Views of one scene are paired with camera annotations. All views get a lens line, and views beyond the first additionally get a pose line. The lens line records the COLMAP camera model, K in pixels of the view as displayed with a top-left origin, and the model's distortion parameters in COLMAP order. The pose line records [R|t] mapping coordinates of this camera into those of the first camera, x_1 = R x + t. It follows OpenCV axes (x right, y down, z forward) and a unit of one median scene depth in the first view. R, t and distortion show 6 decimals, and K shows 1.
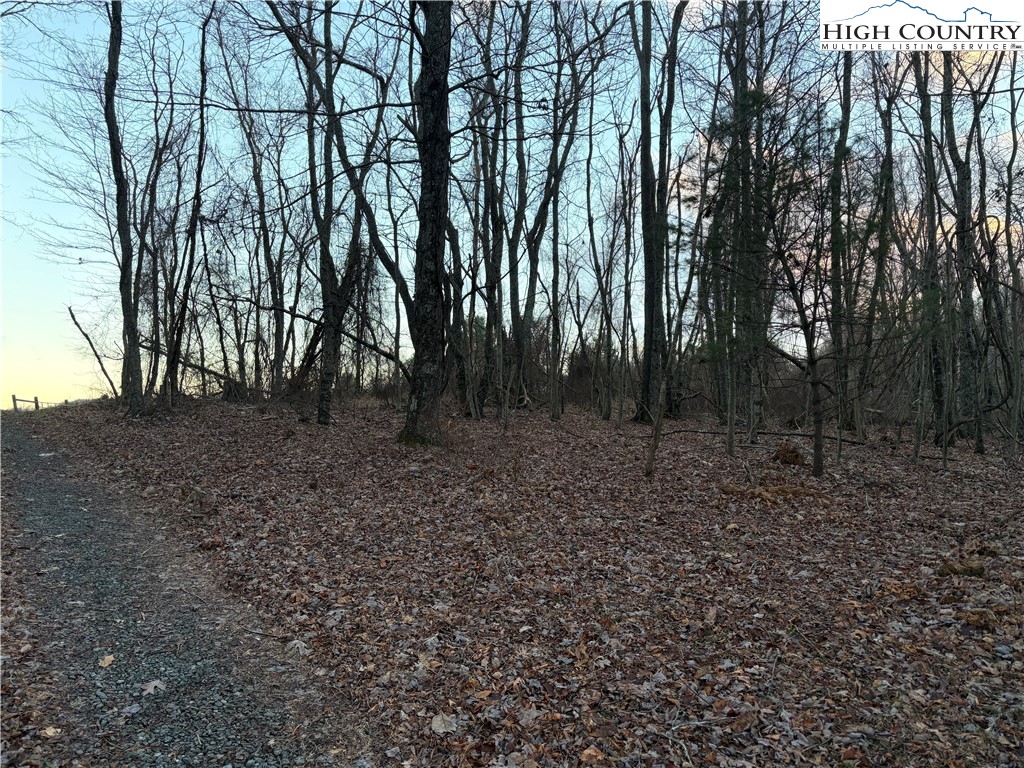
lens RADIAL K [[783.6, 0, 510.0], [0, 783.6, 386.4], [0, 0, 1]] dist [0.034356, -0.027527]
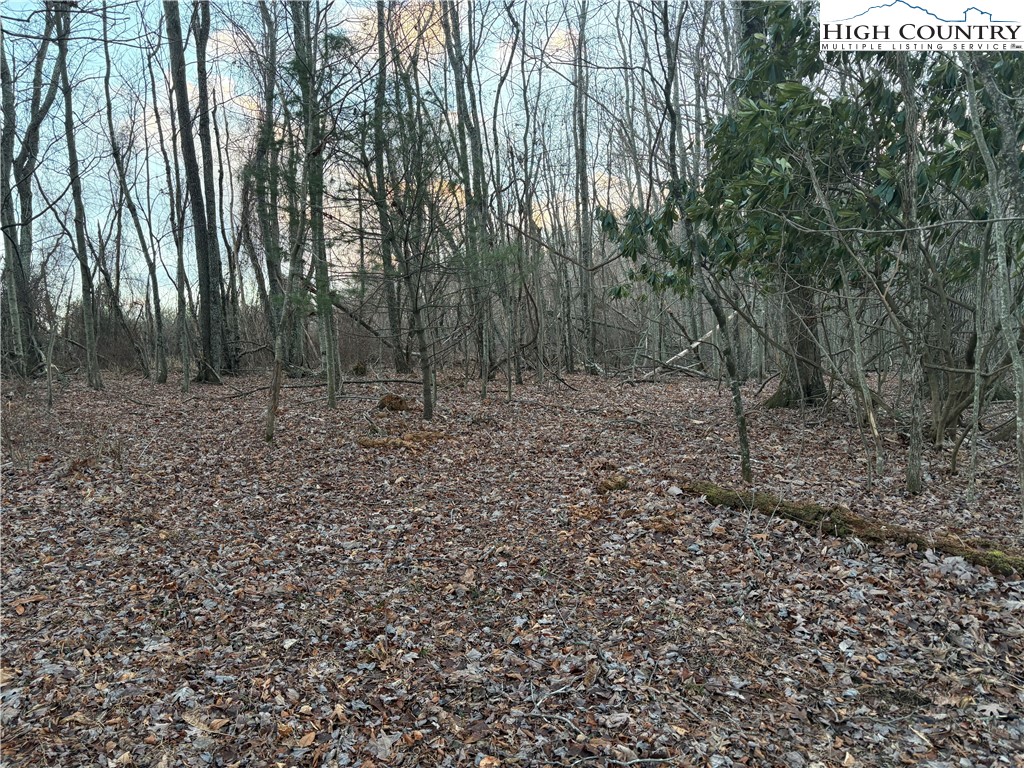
lens RADIAL K [[783.6, 0, 511.6], [0, 783.6, 383.2], [0, 0, 1]] dist [0.034356, -0.027527]
pose [[0.817457, -0.087879, 0.569246, -0.245976], [0.053612, 0.995611, 0.076712, -0.016123], [-0.573489, -0.032190, 0.818581, 0.202487]]
